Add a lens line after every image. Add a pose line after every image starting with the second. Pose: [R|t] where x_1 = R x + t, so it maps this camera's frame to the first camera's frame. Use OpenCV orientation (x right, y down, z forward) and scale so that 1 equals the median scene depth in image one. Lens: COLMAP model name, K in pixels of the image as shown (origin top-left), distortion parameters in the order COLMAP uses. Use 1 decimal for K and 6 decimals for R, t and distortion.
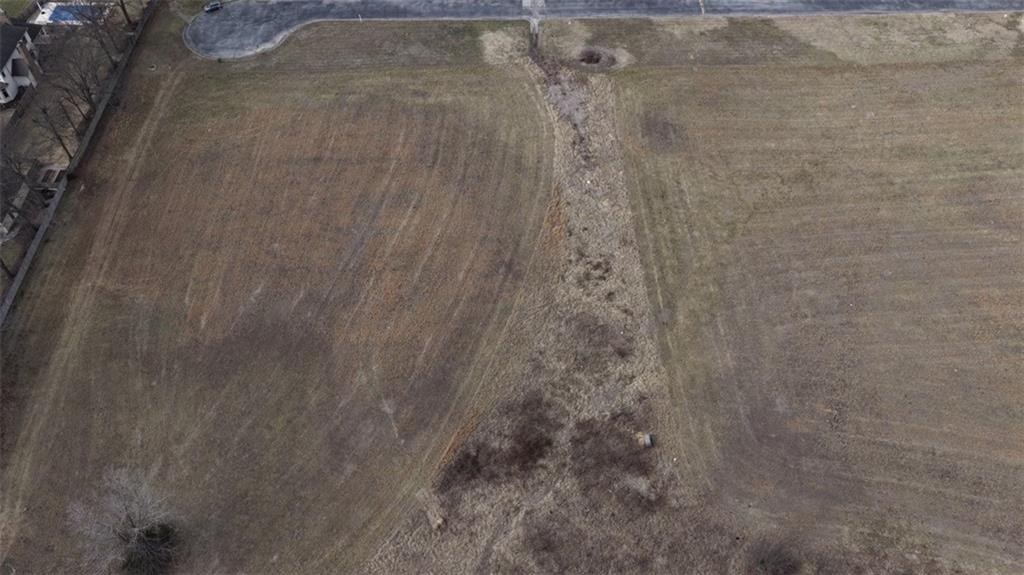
lens RADIAL K [[845.7, 0, 512.0], [0, 845.7, 287.5], [0, 0, 1]] dist [-0.010548, 0.022676]
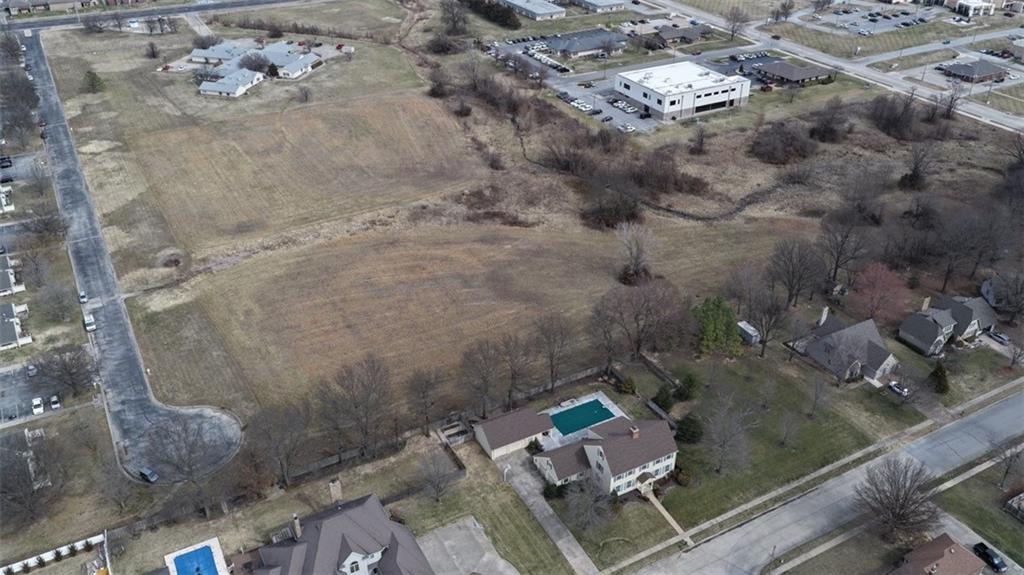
lens RADIAL K [[845.7, 0, 512.0], [0, 845.7, 287.5], [0, 0, 1]] dist [-0.010548, 0.022676]
pose [[-0.482167, -0.447017, 0.753452, -1.160399], [0.685470, 0.343076, 0.642207, -0.742871], [-0.545569, 0.826120, 0.140997, 0.578593]]
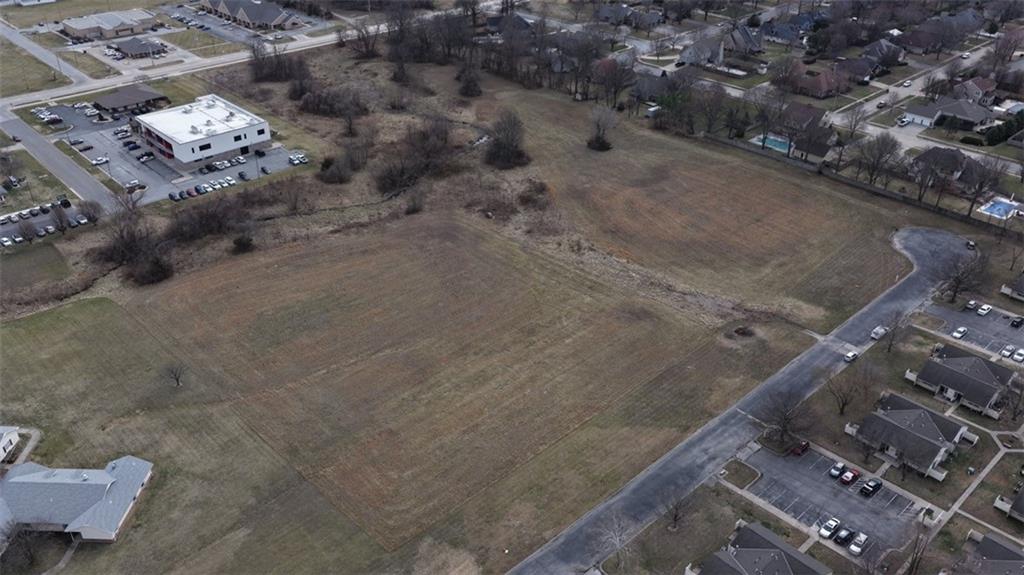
lens RADIAL K [[845.7, 0, 512.0], [0, 845.7, 287.5], [0, 0, 1]] dist [-0.010548, 0.022676]
pose [[-0.737101, 0.357347, -0.573572, 0.975041], [-0.522991, 0.235870, 0.819051, -1.076583], [0.427974, 0.903697, 0.013029, 0.810330]]
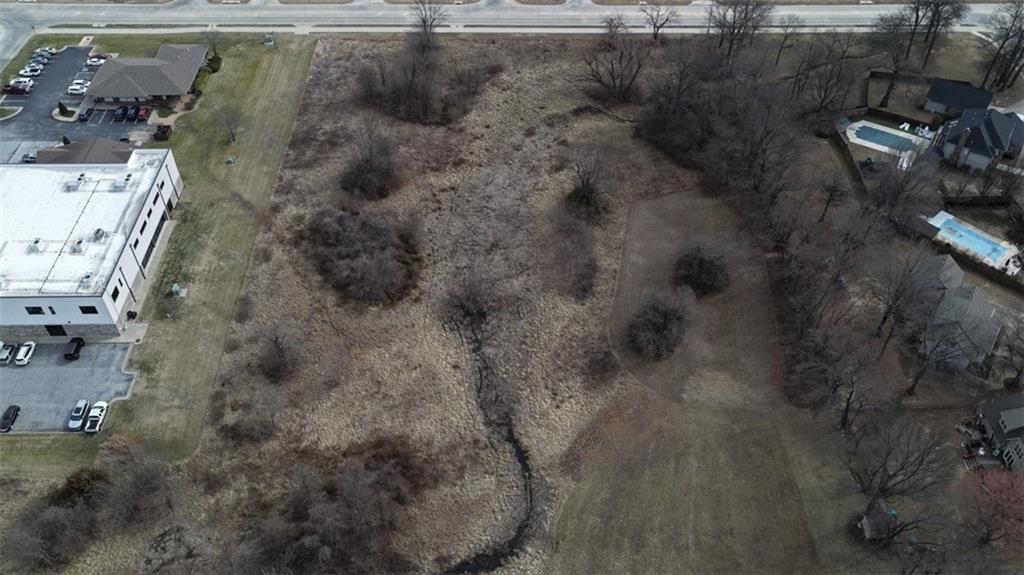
lens RADIAL K [[845.7, 0, 512.0], [0, 845.7, 287.5], [0, 0, 1]] dist [-0.010548, 0.022676]
pose [[-0.999904, 0.012305, -0.006360, -0.153060], [-0.007611, -0.104463, 0.994500, -0.294771], [0.011573, 0.994453, 0.104546, 0.226126]]
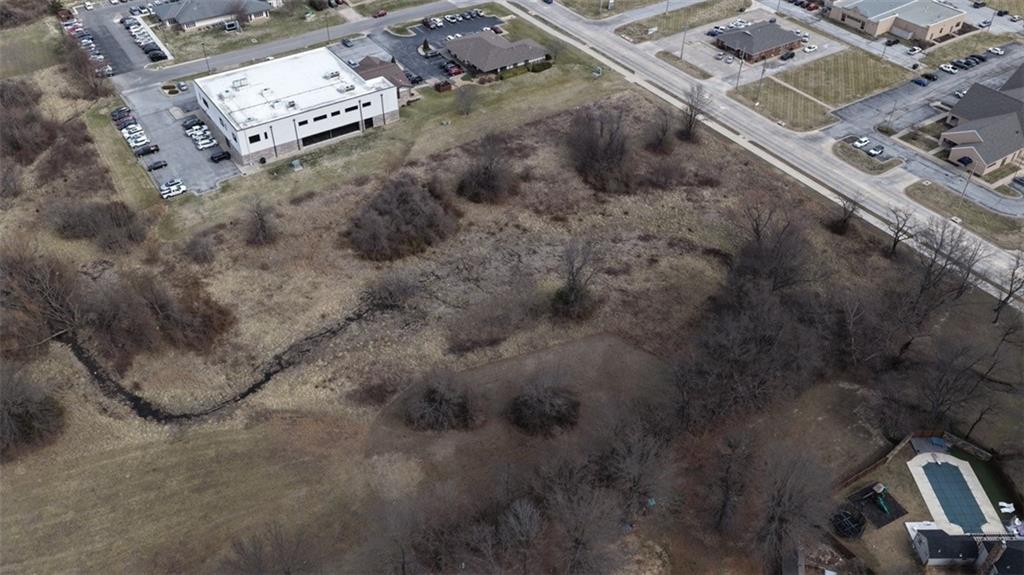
lens RADIAL K [[845.7, 0, 512.0], [0, 845.7, 287.5], [0, 0, 1]] dist [-0.010548, 0.022676]
pose [[-0.557199, -0.530101, 0.639158, -0.816114], [0.646490, 0.206129, 0.734549, -0.044672], [-0.521134, 0.822499, 0.227850, 0.033635]]
